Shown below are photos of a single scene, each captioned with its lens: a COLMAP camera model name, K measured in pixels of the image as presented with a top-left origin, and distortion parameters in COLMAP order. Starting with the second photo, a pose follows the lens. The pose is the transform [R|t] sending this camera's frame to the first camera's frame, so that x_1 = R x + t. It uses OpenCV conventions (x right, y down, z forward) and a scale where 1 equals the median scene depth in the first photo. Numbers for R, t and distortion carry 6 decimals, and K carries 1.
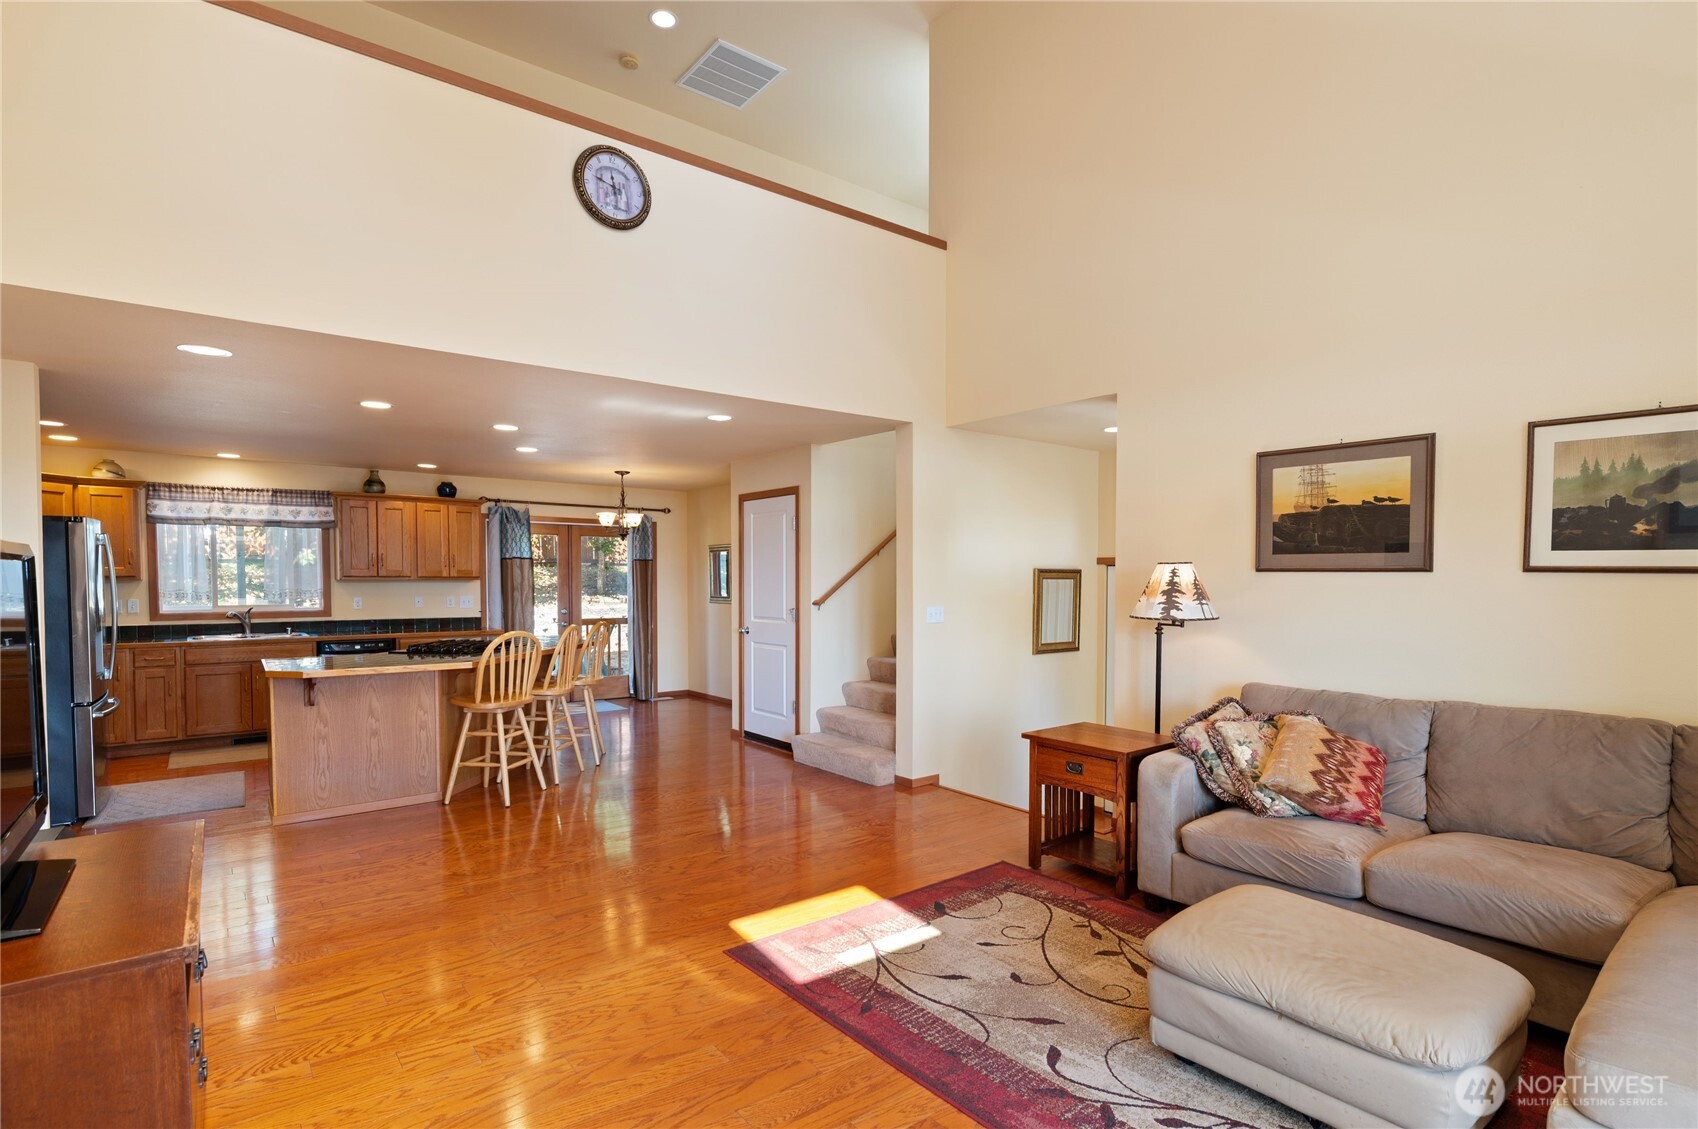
lens RADIAL K [[832.7, 0, 855.6], [0, 832.7, 610.1], [0, 0, 1]] dist [0.002281, -0.000519]
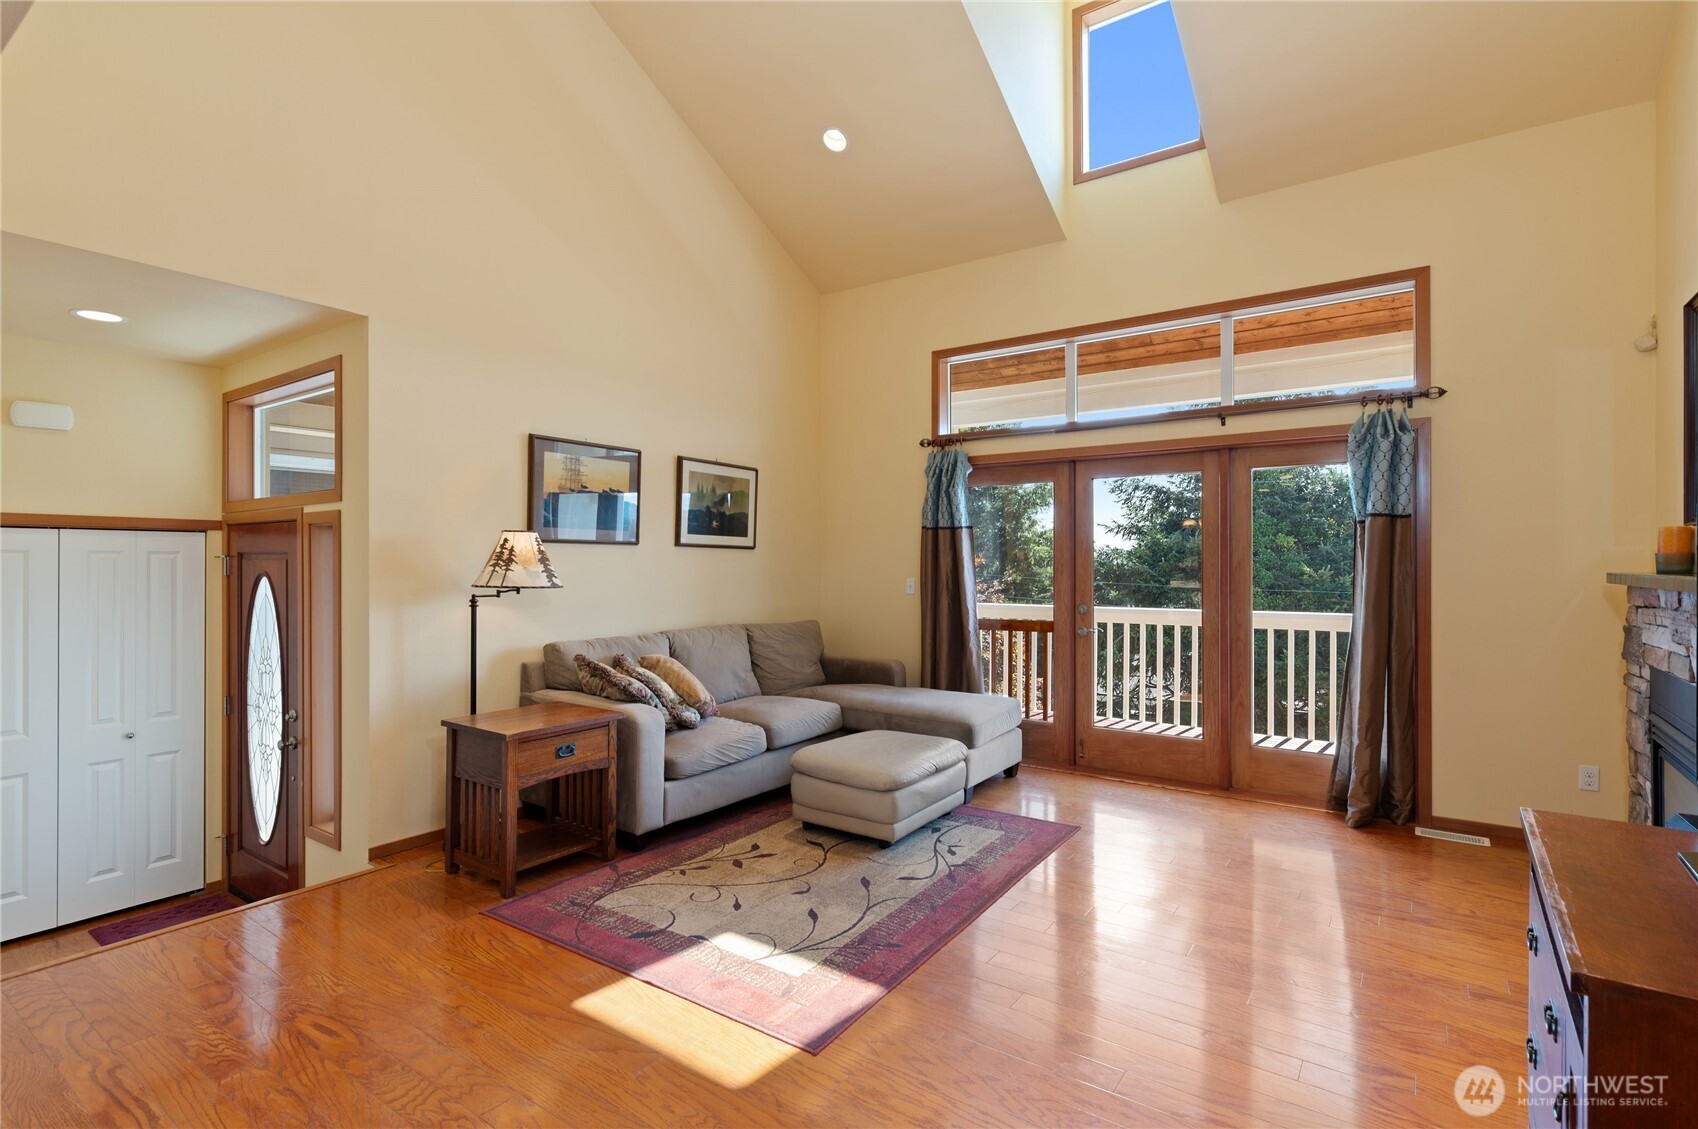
lens RADIAL K [[816.0, 0, 848.2], [0, 816.0, 560.6], [0, 0, 1]] dist [0.001930, 0.000600]
pose [[-0.284346, 0.000196, 0.958722, -0.378645], [0.036066, 0.999294, 0.010492, -0.010486], [-0.958043, 0.037560, -0.284152, 0.519398]]
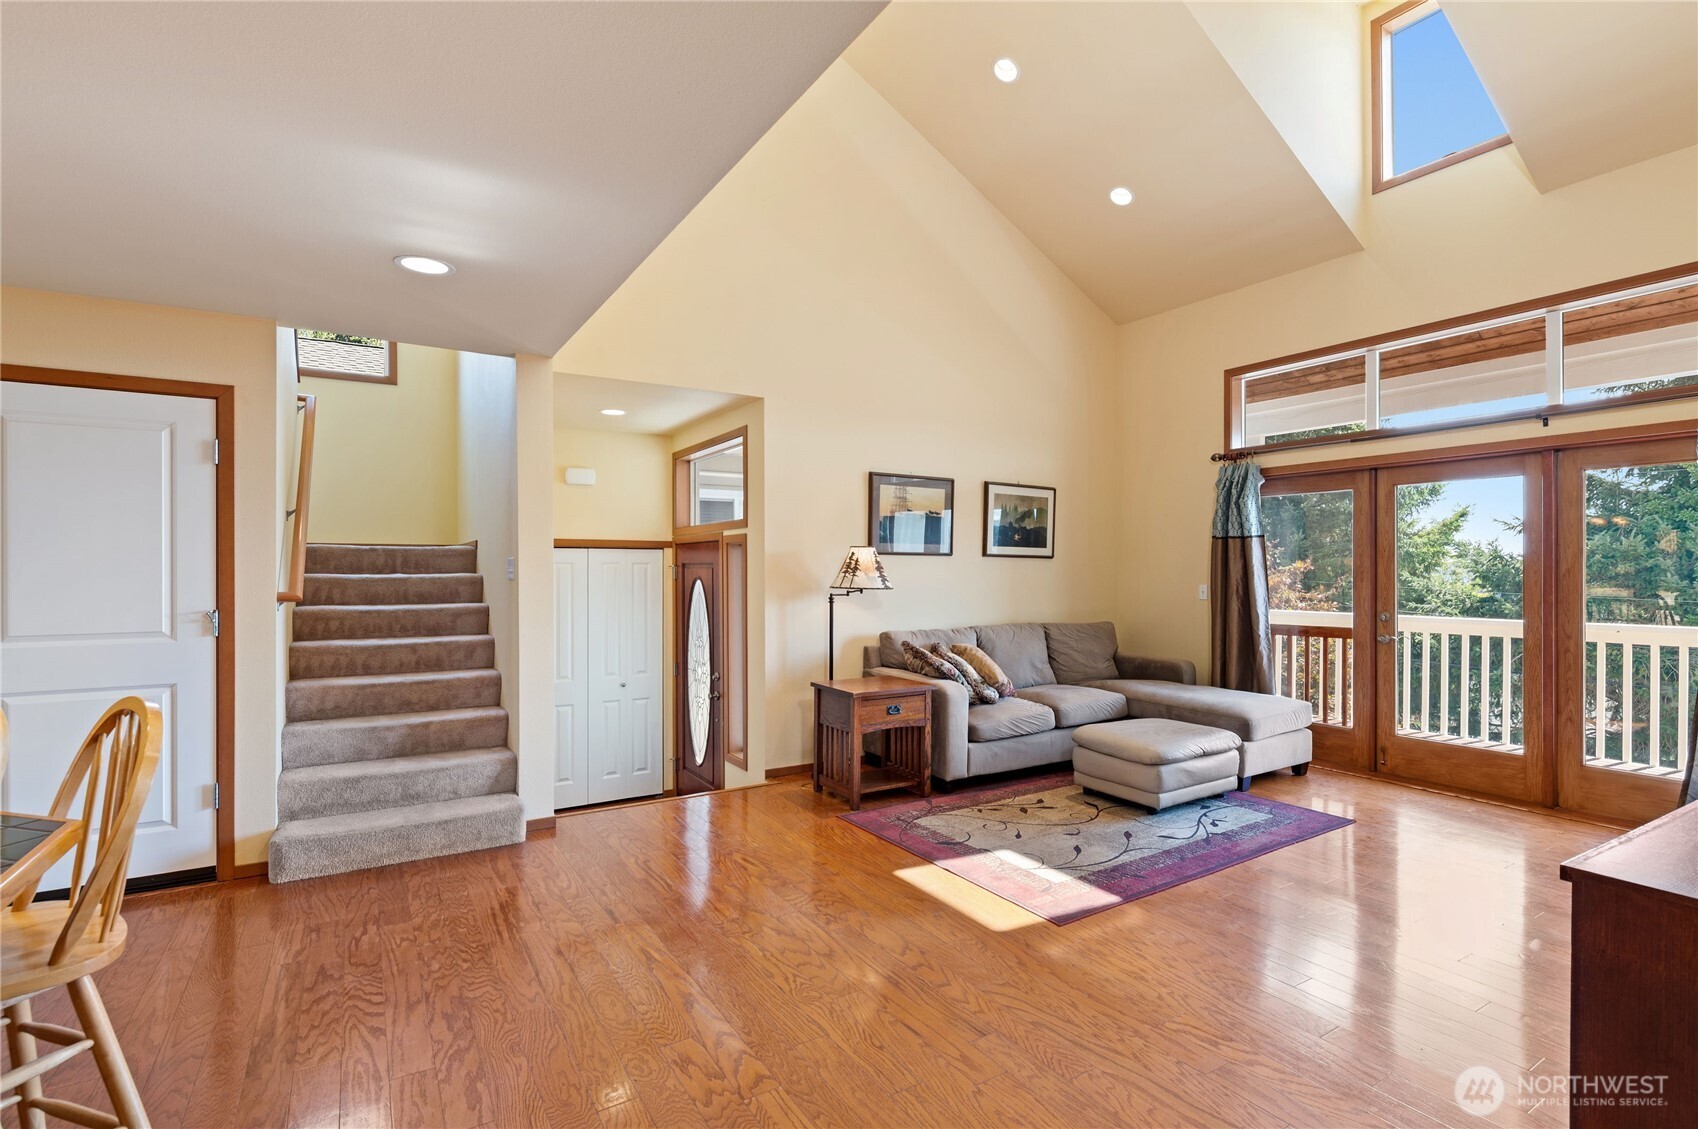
lens RADIAL K [[803.8, 0, 850.6], [0, 803.8, 570.9], [0, 0, 1]] dist [-0.000857, -0.000032]
pose [[0.112136, -0.003355, 0.993687, -0.511587], [0.038761, 0.999248, -0.001000, -0.010361], [-0.992937, 0.038628, 0.112182, 0.504425]]
